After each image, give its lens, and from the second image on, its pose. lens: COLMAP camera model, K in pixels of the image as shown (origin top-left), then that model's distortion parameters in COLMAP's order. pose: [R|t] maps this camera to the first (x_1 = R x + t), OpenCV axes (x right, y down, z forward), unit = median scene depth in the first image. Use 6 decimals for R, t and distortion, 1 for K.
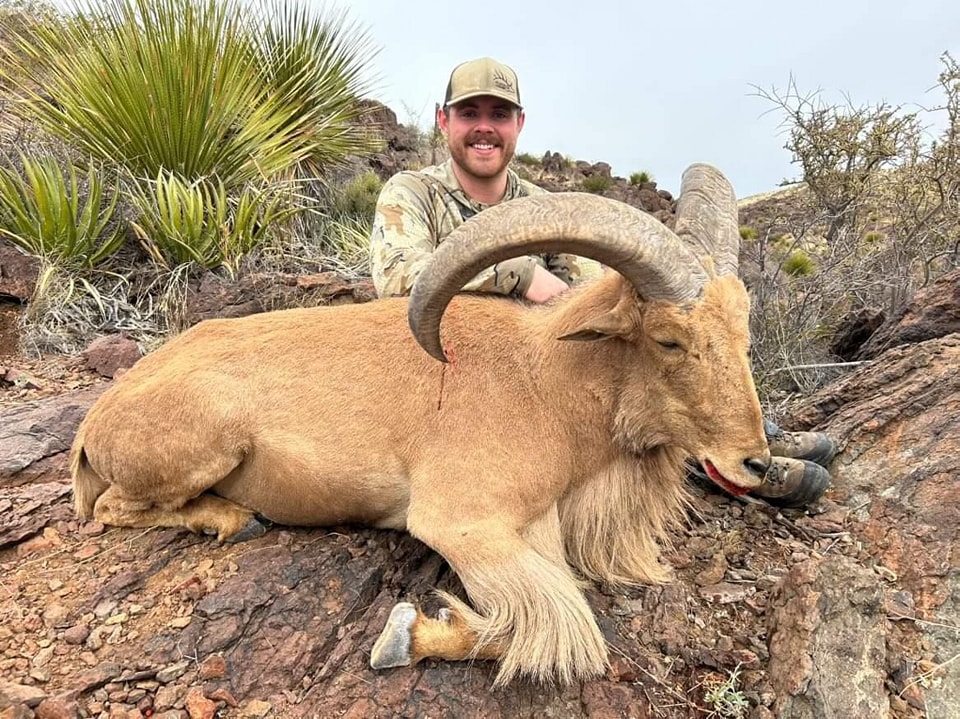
lens RADIAL K [[720.7, 0, 478.6], [0, 720.7, 357.3], [0, 0, 1]] dist [0.029402, -0.026917]
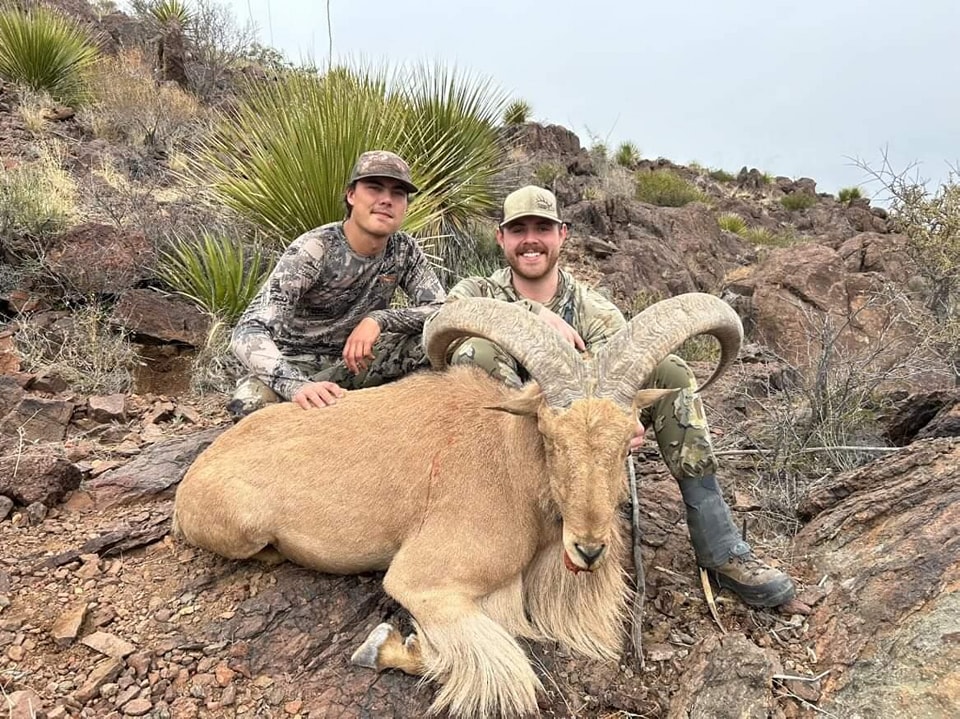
lens RADIAL K [[720.7, 0, 480.6], [0, 720.7, 362.7], [0, 0, 1]] dist [0.029402, -0.026917]
pose [[0.968177, 0.049835, -0.245256, 0.312625], [-0.053367, 0.998545, -0.007772, -0.118522], [0.244512, 0.020613, 0.969427, -0.224279]]
